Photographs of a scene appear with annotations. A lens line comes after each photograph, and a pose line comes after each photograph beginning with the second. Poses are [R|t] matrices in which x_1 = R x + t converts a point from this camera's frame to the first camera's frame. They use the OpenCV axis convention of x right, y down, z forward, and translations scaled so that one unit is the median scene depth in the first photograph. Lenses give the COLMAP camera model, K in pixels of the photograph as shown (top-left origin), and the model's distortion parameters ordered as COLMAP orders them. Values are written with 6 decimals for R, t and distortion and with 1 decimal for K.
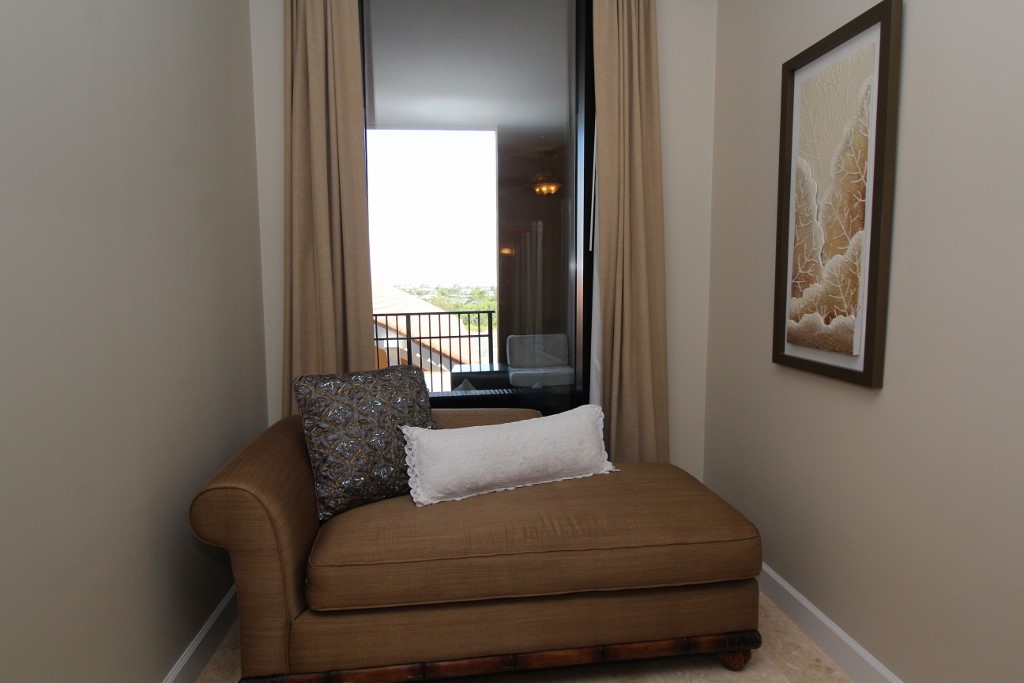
lens RADIAL K [[571.1, 0, 512.0], [0, 571.1, 341.5], [0, 0, 1]] dist [-0.001784, -0.000254]
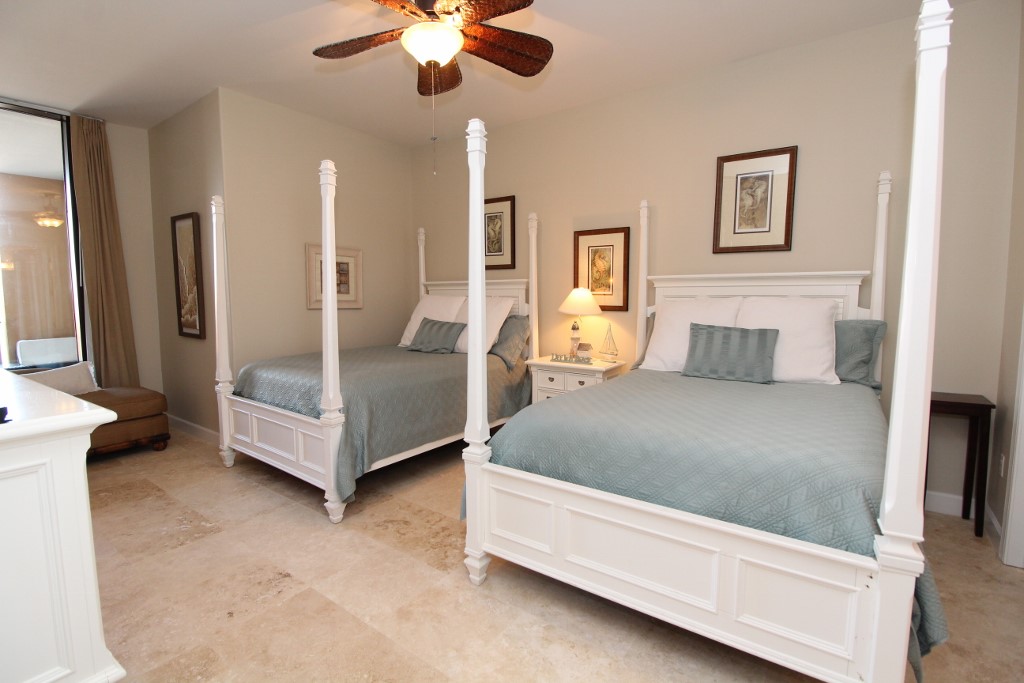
lens RADIAL K [[478.0, 0, 512.0], [0, 478.0, 341.5], [0, 0, 1]] dist [-0.019791, 0.000364]
pose [[0.677653, -0.058109, 0.733083, -0.067895], [0.062931, 0.997799, 0.020920, 0.111695], [-0.732685, 0.031958, 0.679818, -1.458070]]
